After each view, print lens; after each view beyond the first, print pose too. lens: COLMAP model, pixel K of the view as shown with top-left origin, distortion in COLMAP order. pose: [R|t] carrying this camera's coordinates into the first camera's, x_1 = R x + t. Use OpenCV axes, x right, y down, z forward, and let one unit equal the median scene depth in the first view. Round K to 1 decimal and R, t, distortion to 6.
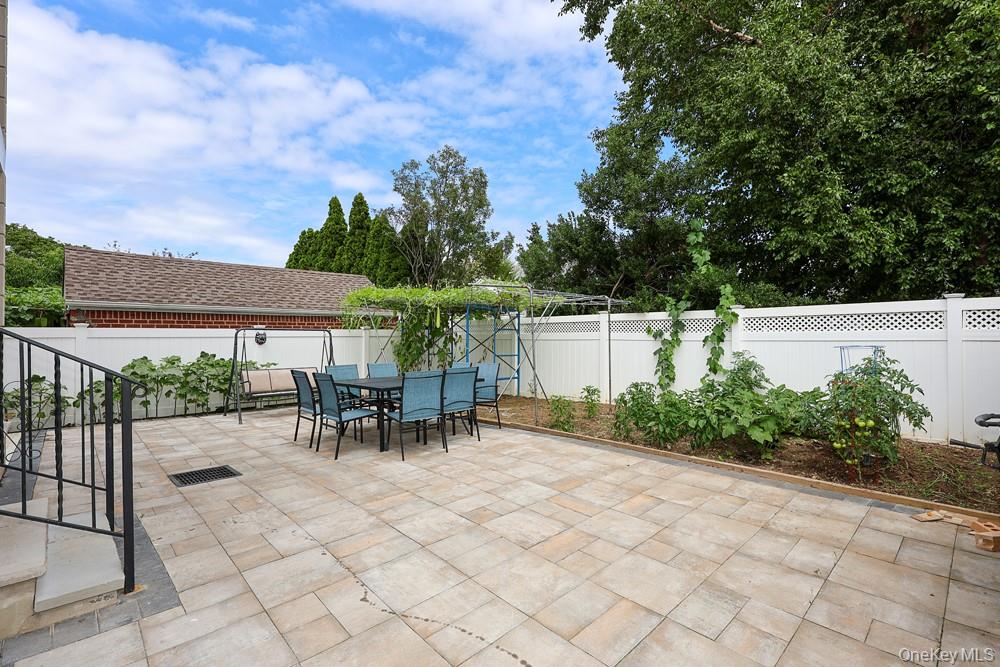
lens RADIAL K [[444.9, 0, 497.0], [0, 444.9, 338.4], [0, 0, 1]] dist [0.002207, -0.001141]
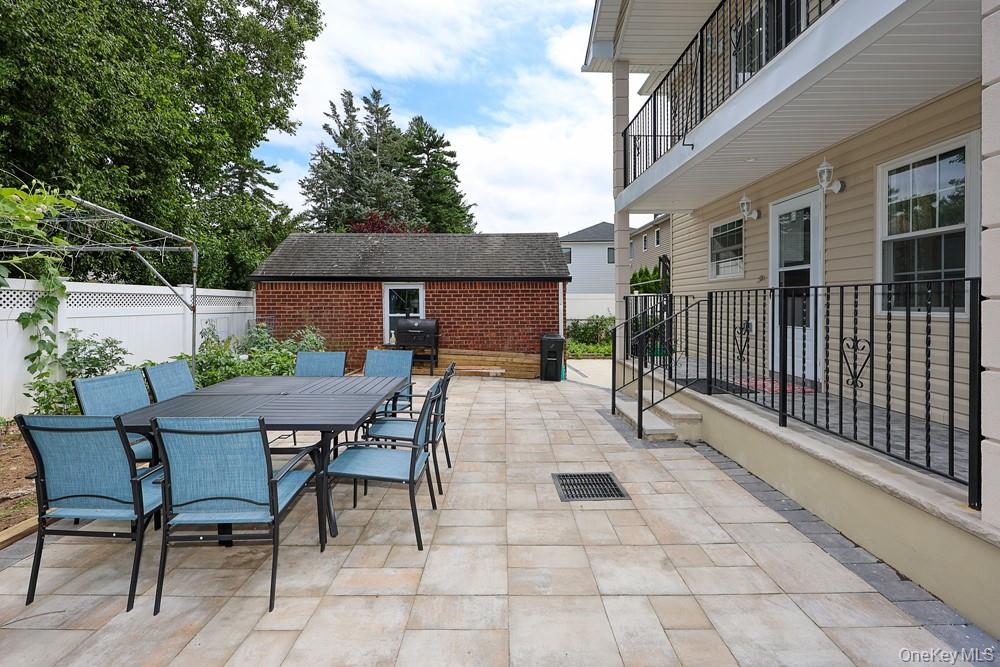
lens RADIAL K [[444.9, 0, 505.8], [0, 444.9, 306.5], [0, 0, 1]] dist [0.002207, -0.001141]
pose [[-0.724219, 0.002935, 0.689564, -0.664038], [0.008531, 0.999953, 0.004703, -0.014238], [-0.689518, 0.009289, -0.724209, 1.013195]]
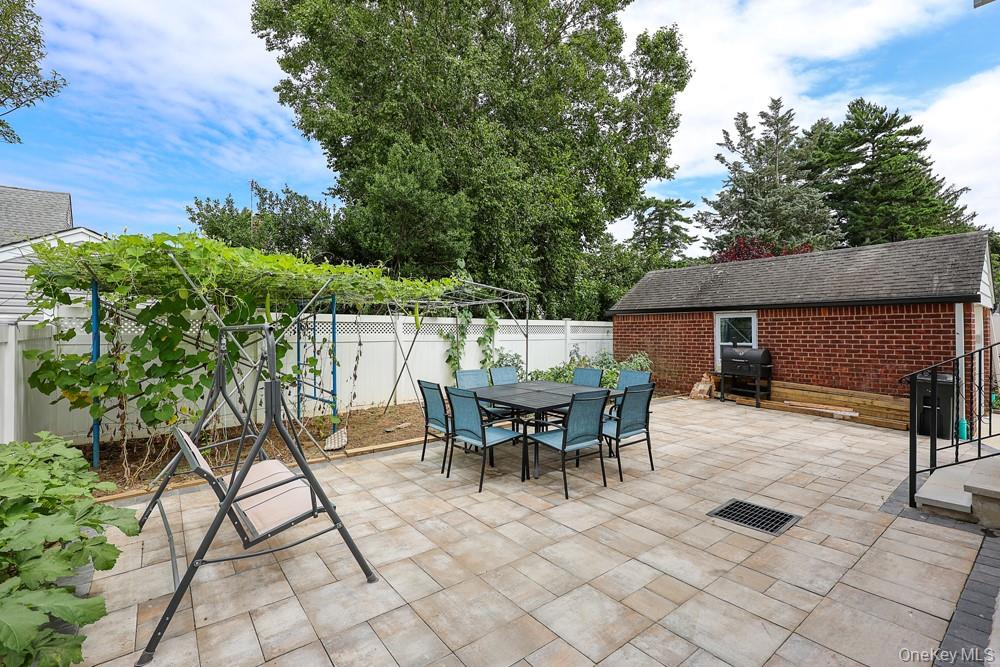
lens RADIAL K [[444.9, 0, 499.7], [0, 444.9, 329.2], [0, 0, 1]] dist [0.002207, -0.001141]
pose [[0.099211, 0.011420, 0.995001, -0.911580], [0.003172, 0.999925, -0.011793, -0.015471], [-0.995061, 0.004326, 0.099168, 0.828301]]
